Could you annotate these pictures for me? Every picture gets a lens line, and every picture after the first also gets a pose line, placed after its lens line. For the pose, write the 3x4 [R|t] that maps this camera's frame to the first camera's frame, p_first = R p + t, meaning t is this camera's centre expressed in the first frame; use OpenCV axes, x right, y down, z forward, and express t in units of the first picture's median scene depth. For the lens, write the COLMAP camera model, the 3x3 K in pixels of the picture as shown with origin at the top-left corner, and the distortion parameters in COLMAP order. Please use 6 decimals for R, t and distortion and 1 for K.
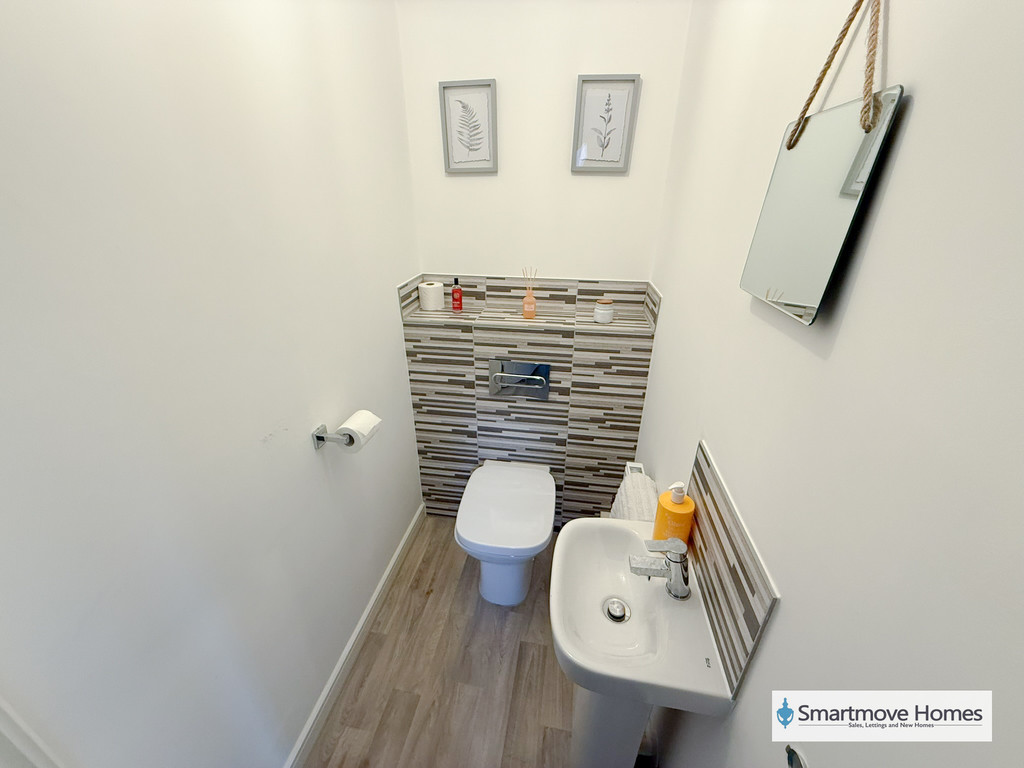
lens RADIAL K [[404.5, 0, 511.3], [0, 404.5, 380.4], [0, 0, 1]] dist [-0.000014, -0.000026]
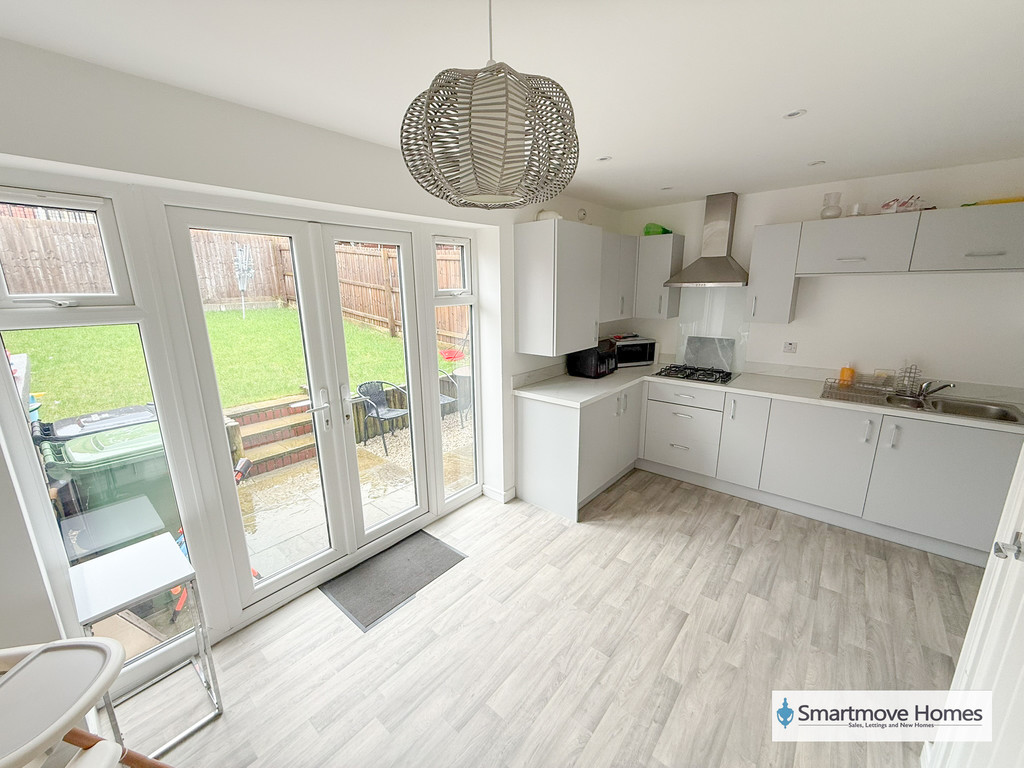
lens RADIAL K [[404.5, 0, 509.4], [0, 404.5, 381.7], [0, 0, 1]] dist [-0.000014, -0.000026]
pose [[-0.864691, -0.109655, 0.490189, -0.578088], [0.222017, 0.791947, 0.568796, -0.746473], [-0.450575, 0.600663, -0.660444, 1.365517]]
